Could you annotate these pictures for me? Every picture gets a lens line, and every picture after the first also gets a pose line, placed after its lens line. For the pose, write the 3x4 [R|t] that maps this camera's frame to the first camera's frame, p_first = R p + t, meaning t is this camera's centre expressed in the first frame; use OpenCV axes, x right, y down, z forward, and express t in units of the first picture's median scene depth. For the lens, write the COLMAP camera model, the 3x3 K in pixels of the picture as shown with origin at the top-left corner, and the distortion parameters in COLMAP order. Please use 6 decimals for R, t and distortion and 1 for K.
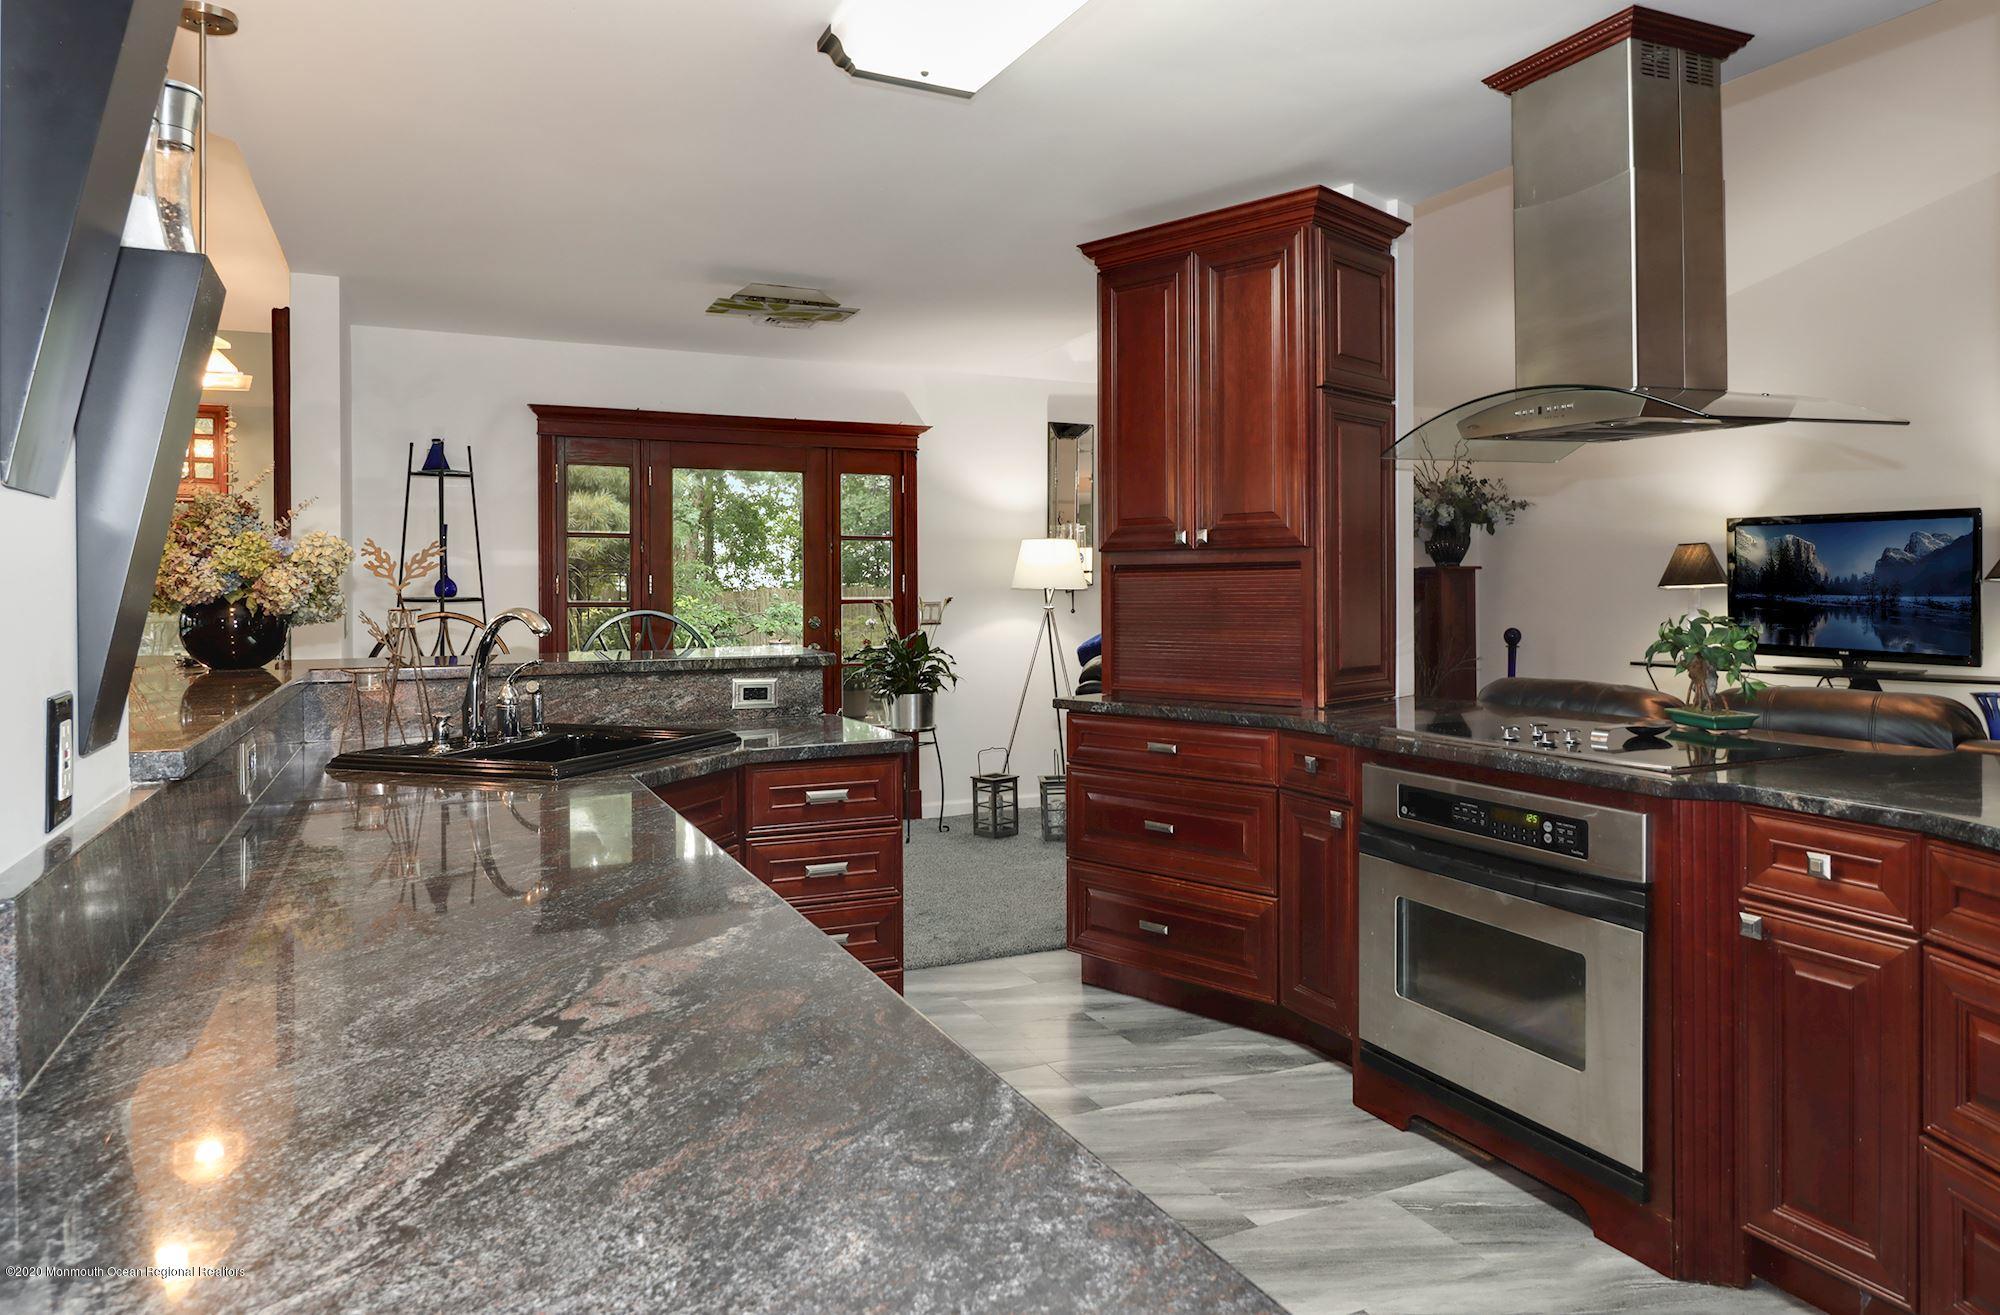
lens RADIAL K [[1233.3, 0, 997.0], [0, 1233.3, 596.3], [0, 0, 1]] dist [0.001279, -0.008382]
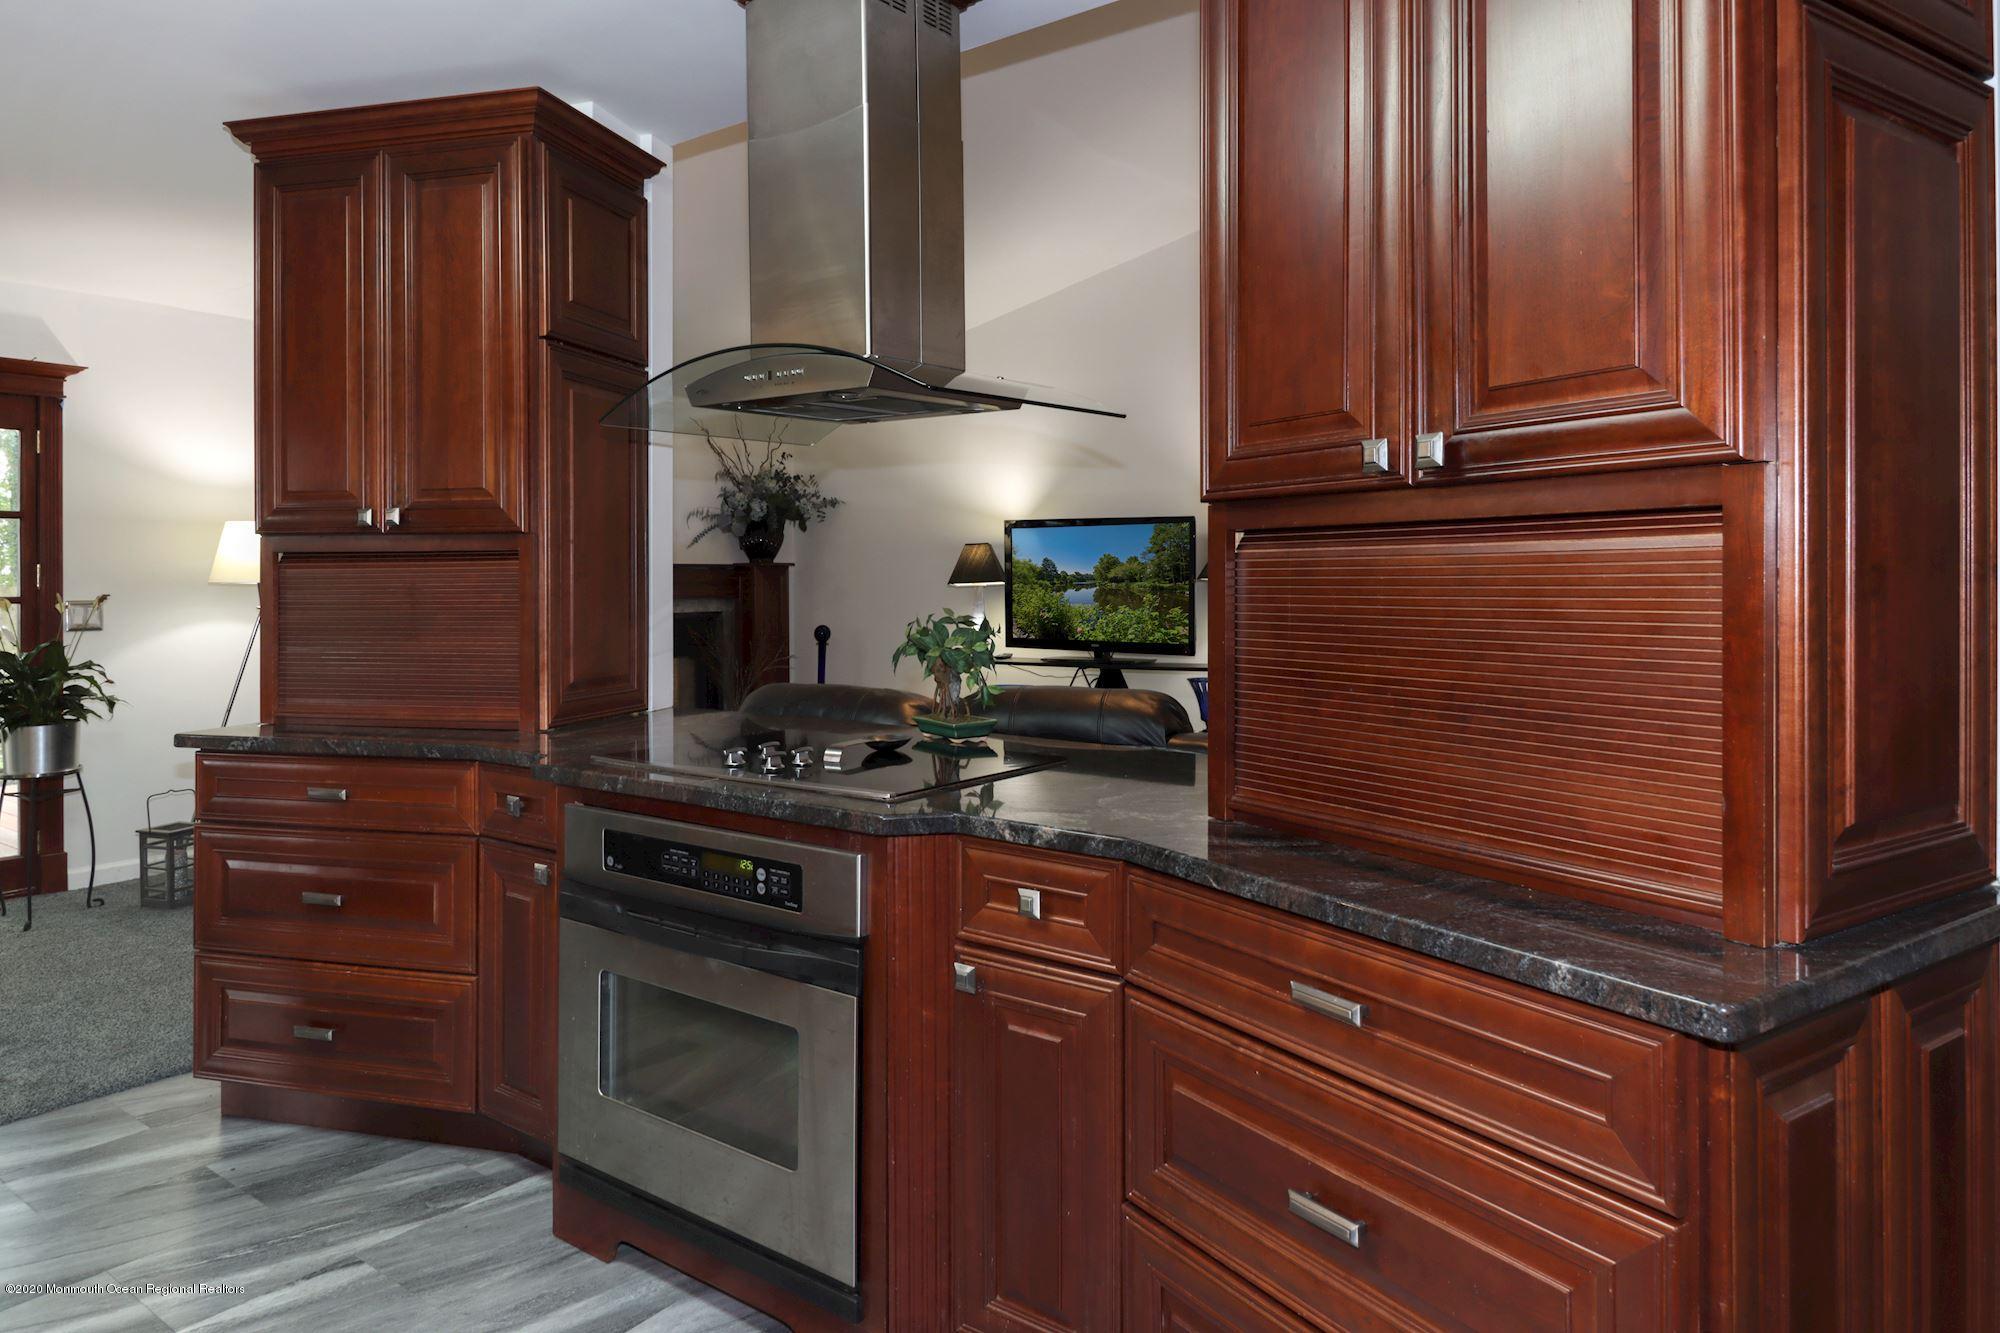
lens RADIAL K [[1234.8, 0, 997.4], [0, 1234.8, 591.0], [0, 0, 1]] dist [-0.002090, -0.002077]
pose [[0.871967, 0.001809, 0.489561, 0.125868], [-0.000959, 0.999998, -0.001987, -0.000529], [-0.489563, 0.001263, 0.871967, 0.142585]]
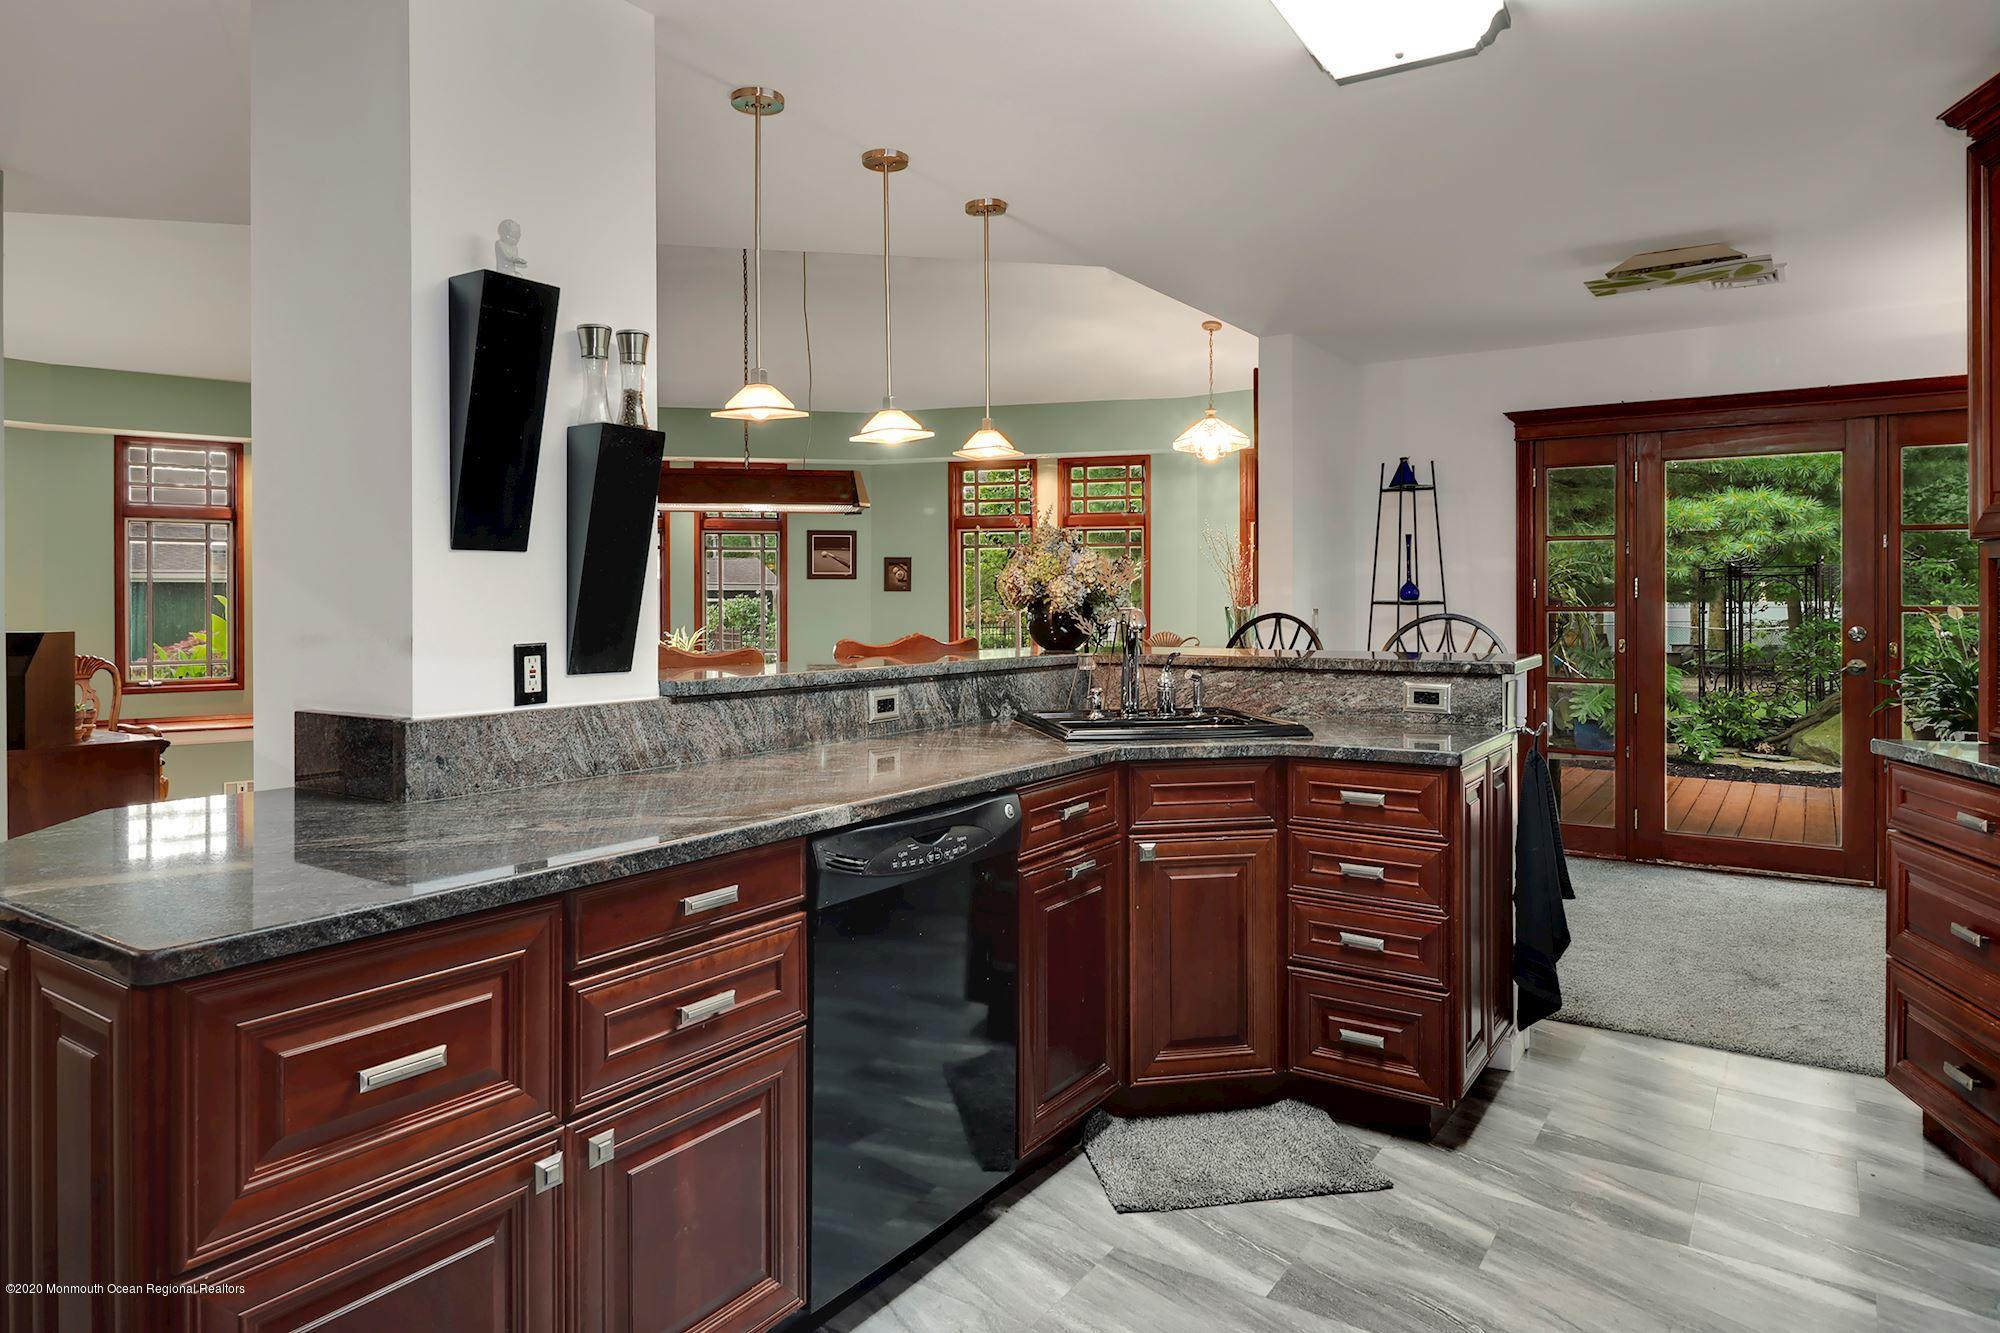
lens RADIAL K [[1234.8, 0, 997.4], [0, 1234.8, 591.0], [0, 0, 1]] dist [-0.002090, -0.002077]
pose [[0.514819, -0.002678, -0.857295, 0.465902], [-0.004753, 0.999971, -0.005978, 0.000320], [0.857286, 0.007153, 0.514791, 0.185205]]
